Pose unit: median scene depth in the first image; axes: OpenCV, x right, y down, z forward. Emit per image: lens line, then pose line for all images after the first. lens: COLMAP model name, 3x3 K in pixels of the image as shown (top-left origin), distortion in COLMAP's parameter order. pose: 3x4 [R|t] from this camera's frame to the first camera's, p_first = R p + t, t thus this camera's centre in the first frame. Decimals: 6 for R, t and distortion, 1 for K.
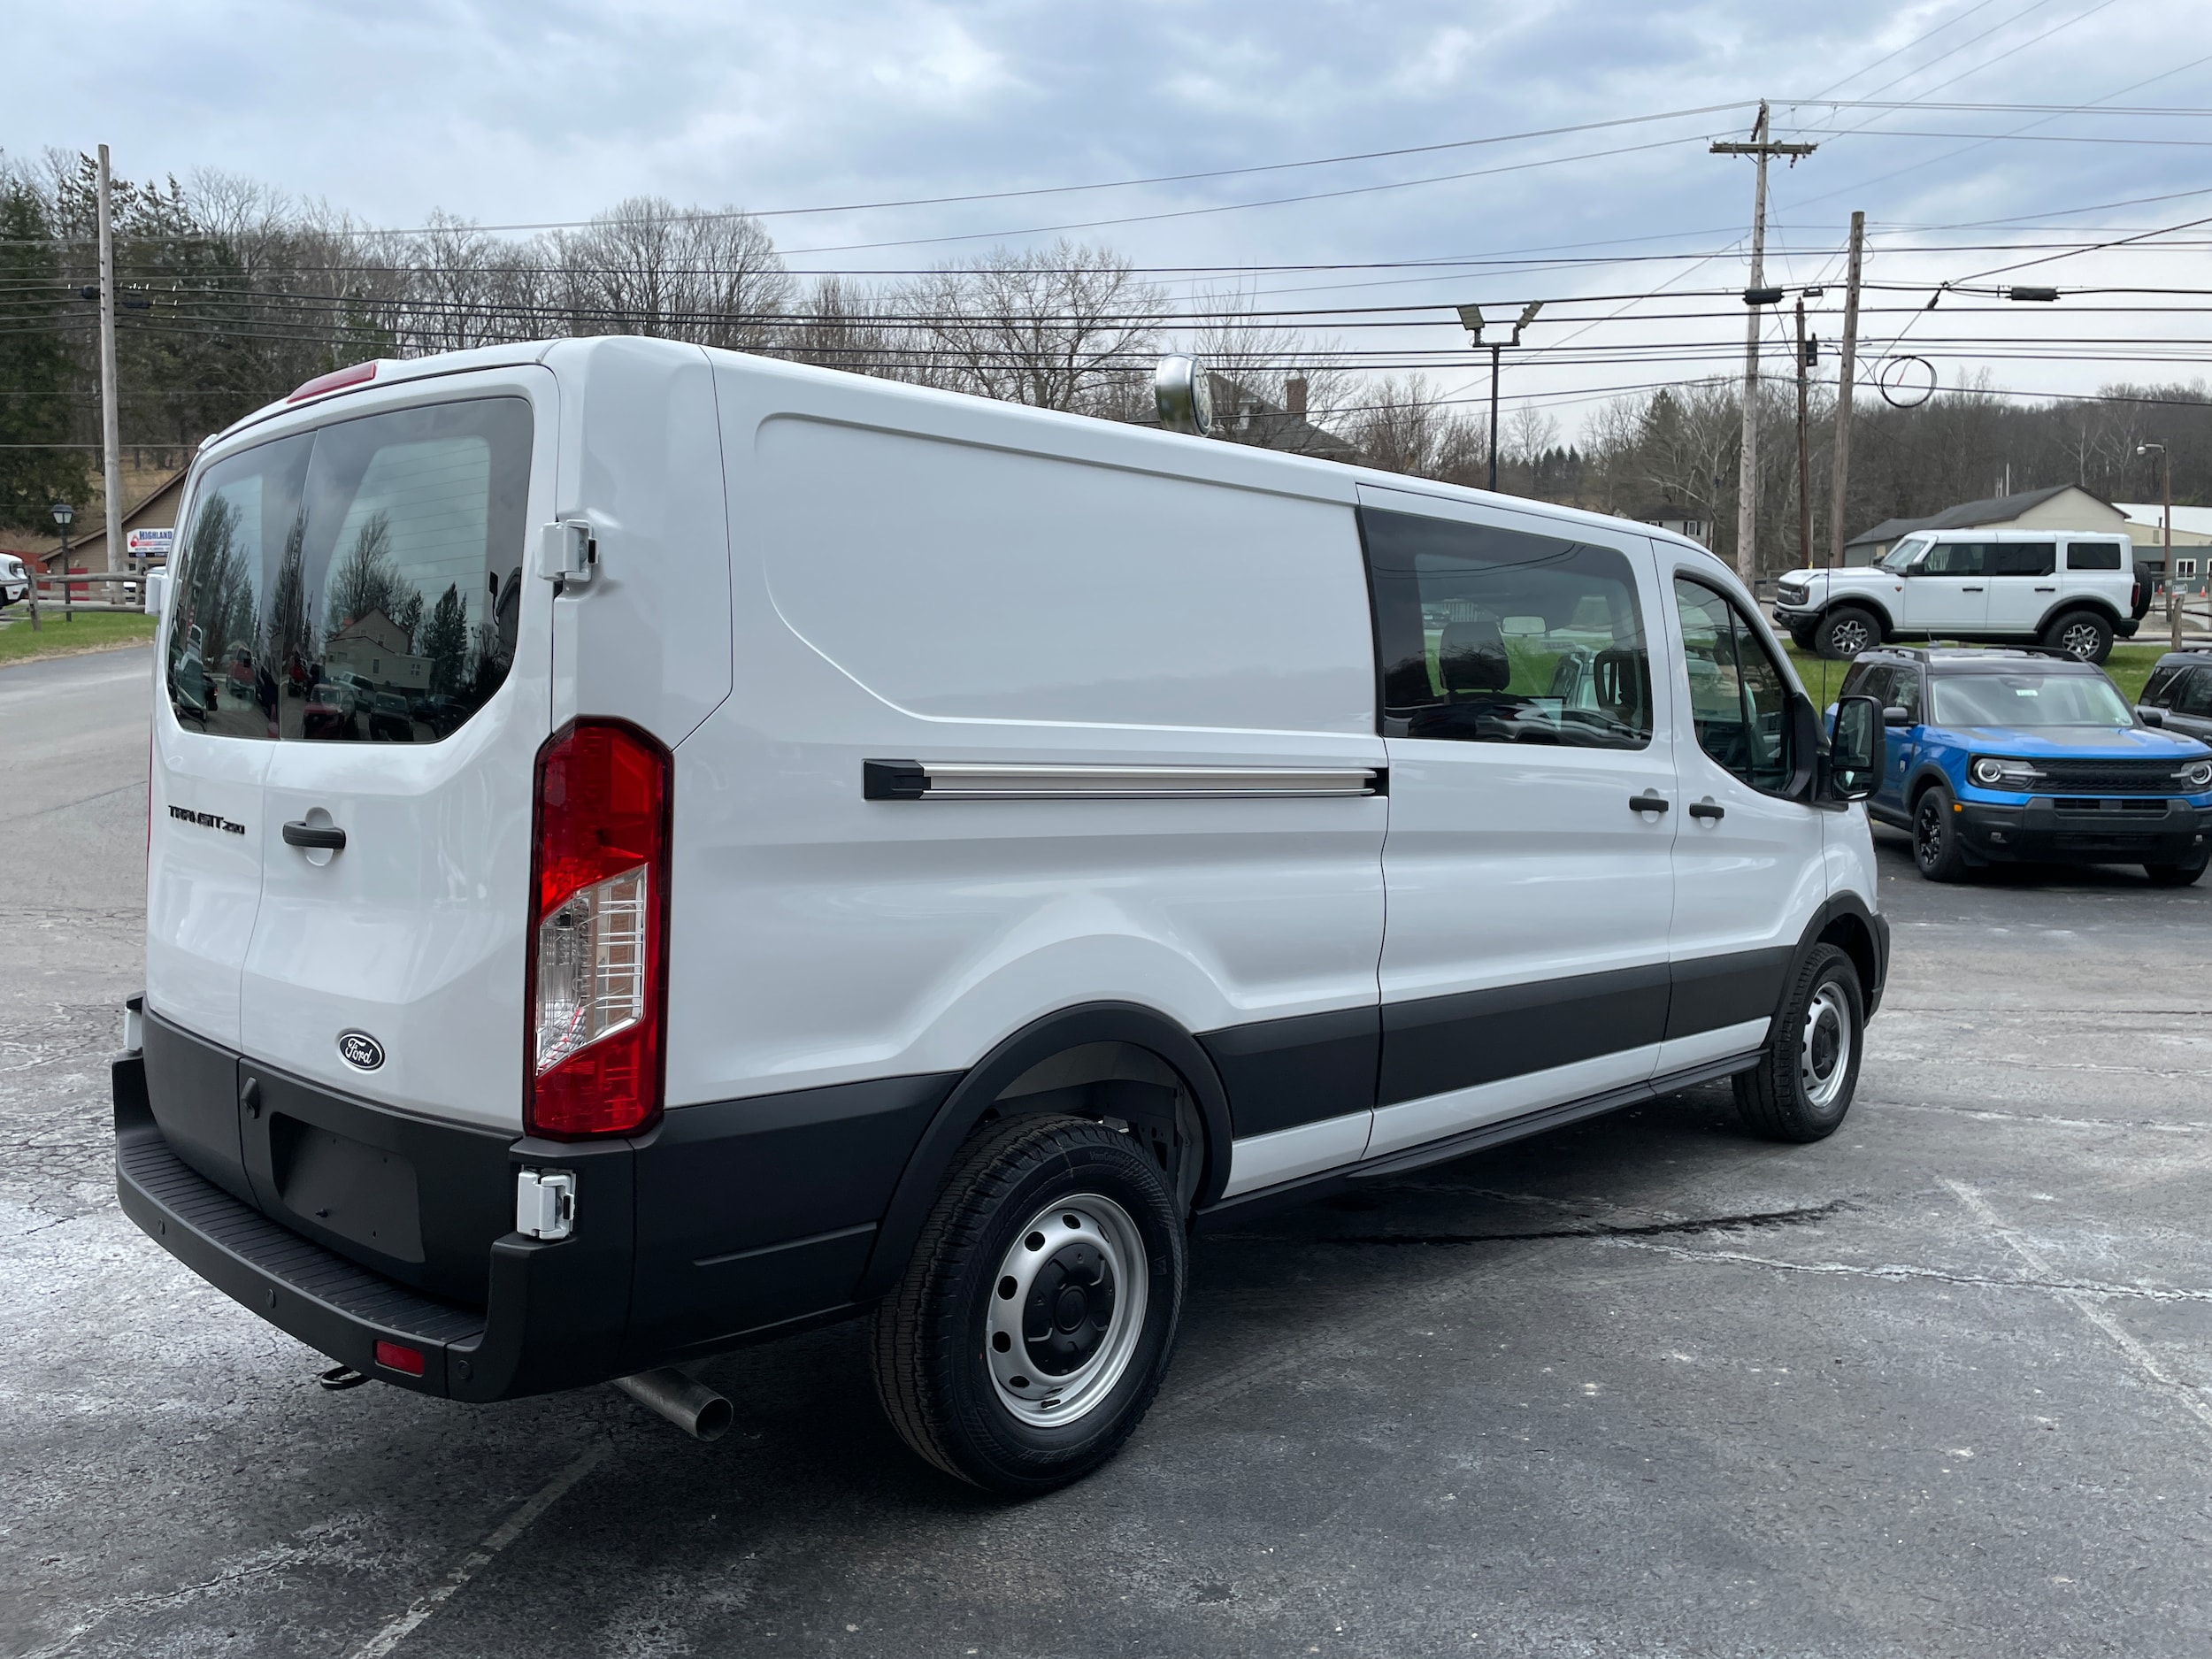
lens RADIAL K [[1672.2, 0, 1118.4], [0, 1672.2, 815.4], [0, 0, 1]] dist [0.098387, -0.125138]
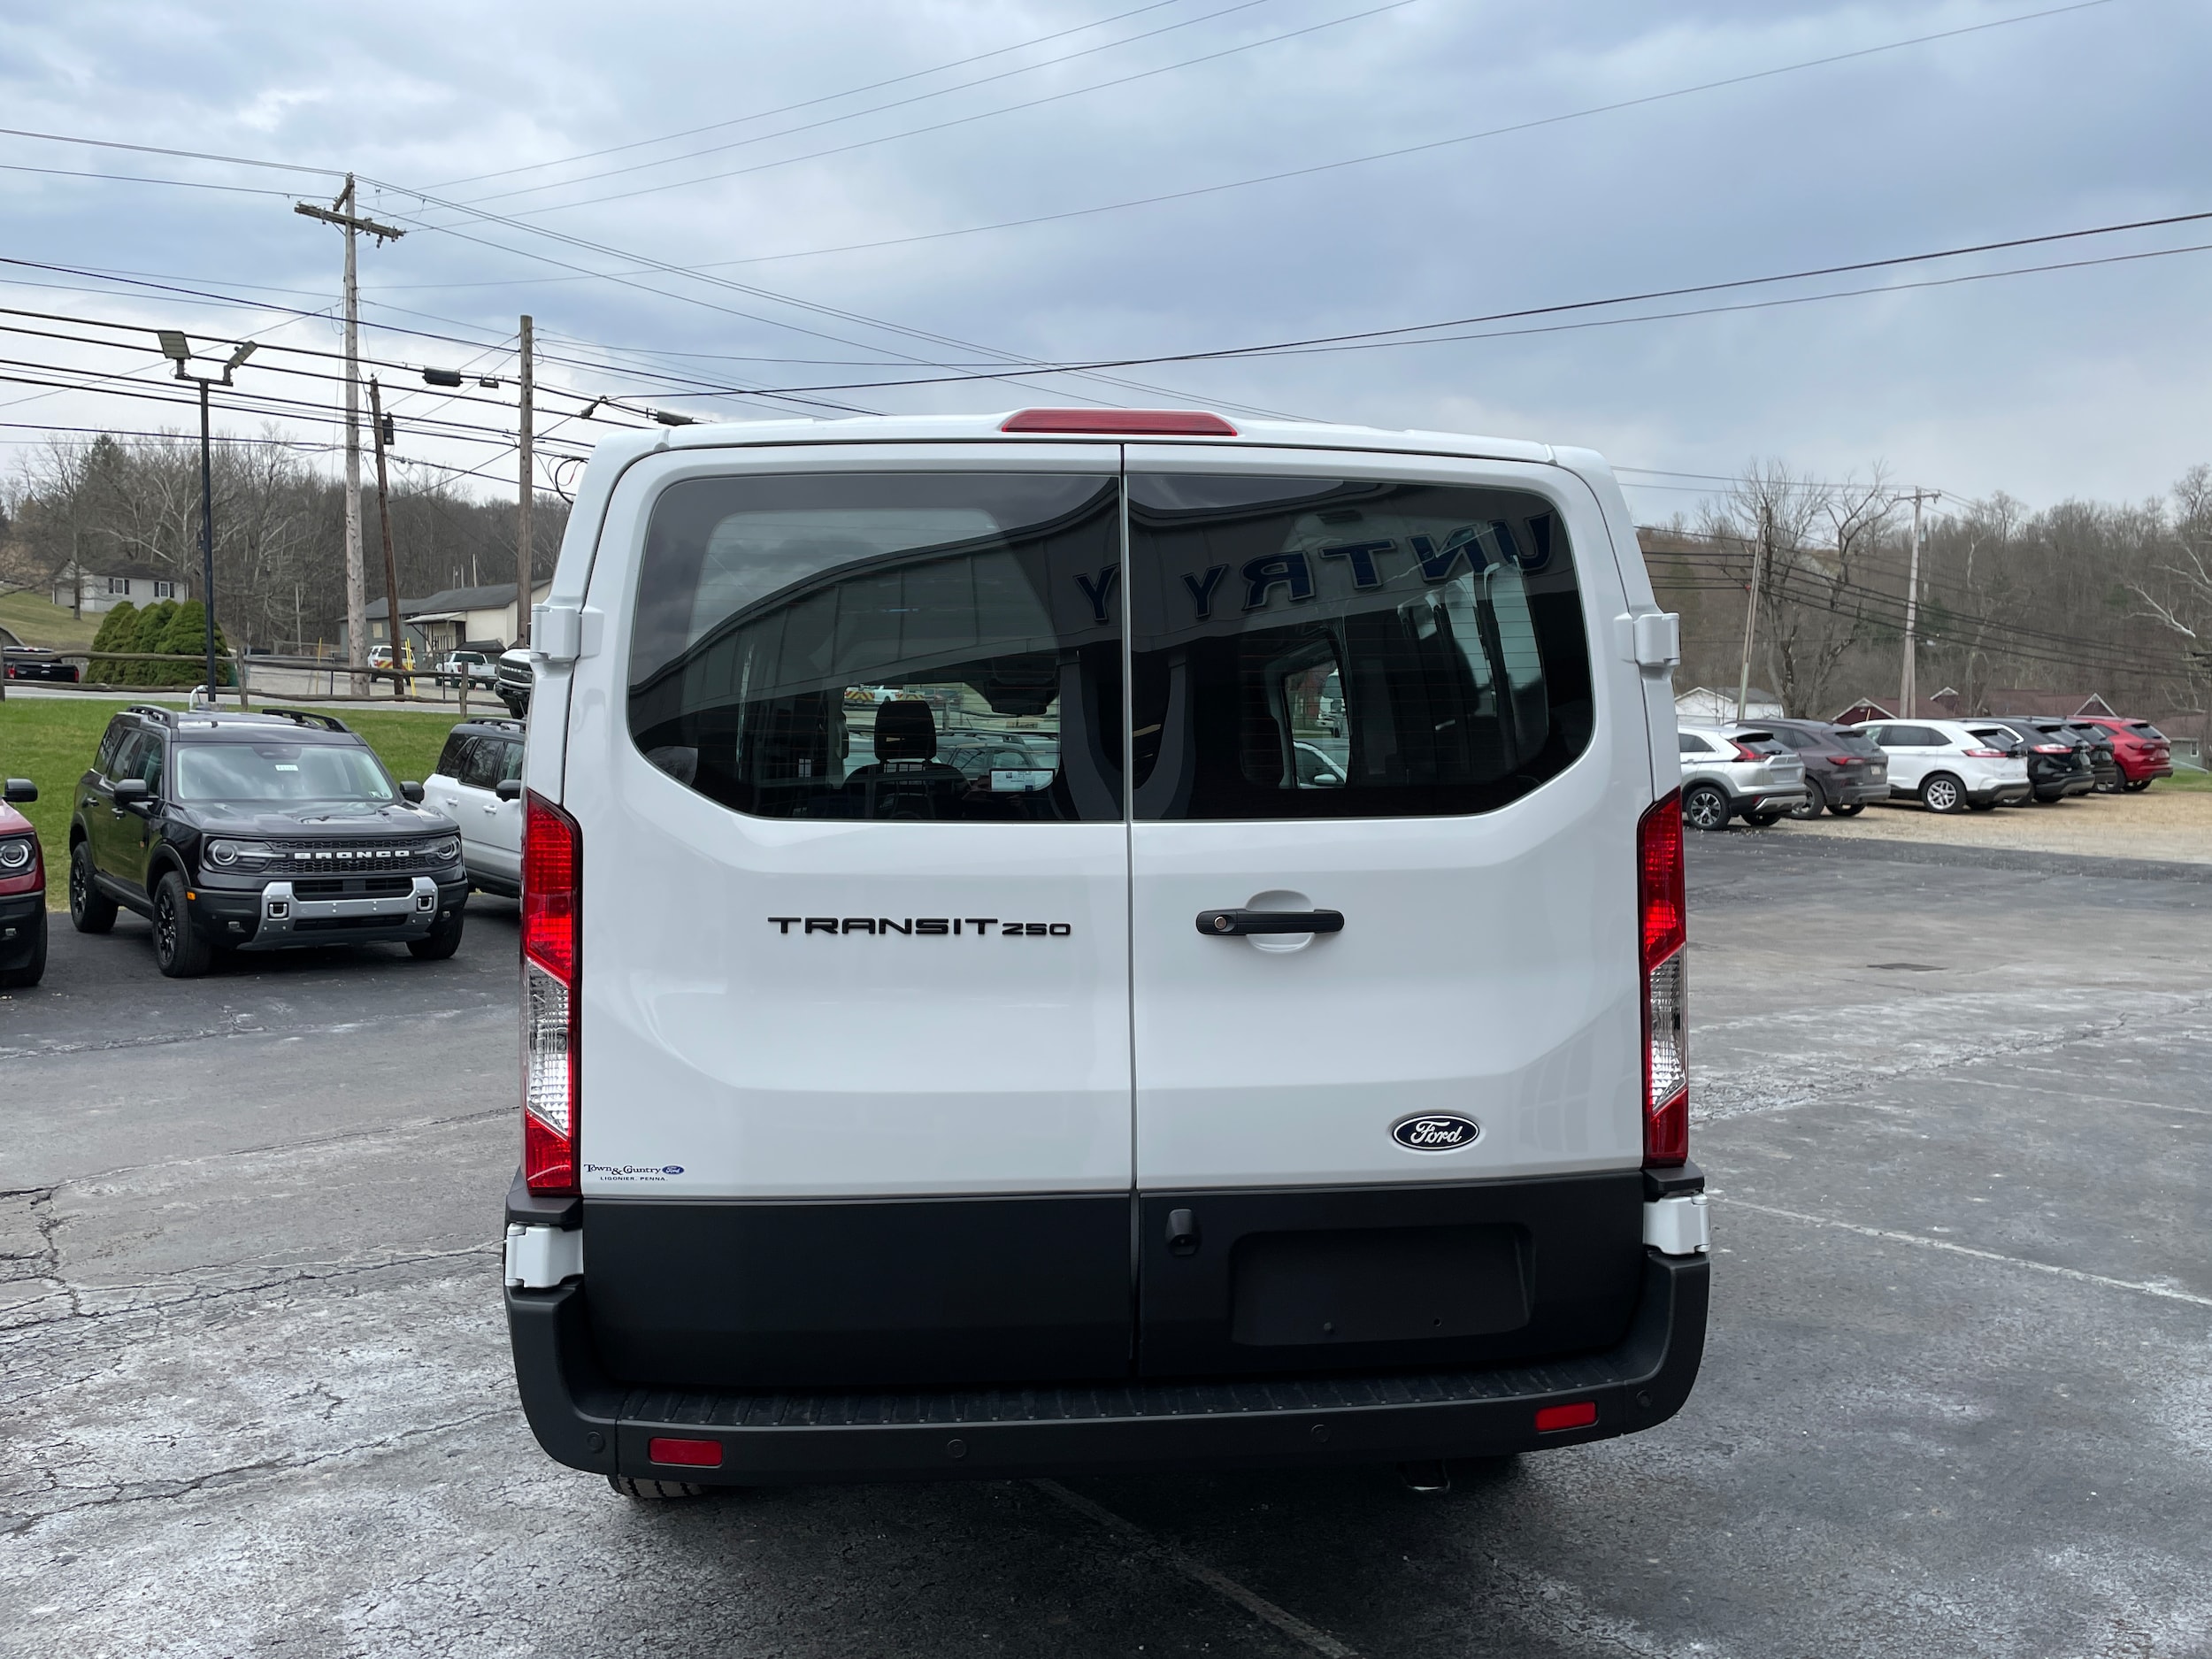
lens RADIAL K [[1665.2, 0, 1103.8], [0, 1665.2, 816.5], [0, 0, 1]] dist [0.105023, -0.132540]
pose [[0.648852, -0.026706, 0.760446, -0.143050], [0.059063, 0.998136, -0.015343, -0.004306], [-0.758619, 0.054869, 0.649220, 0.055969]]
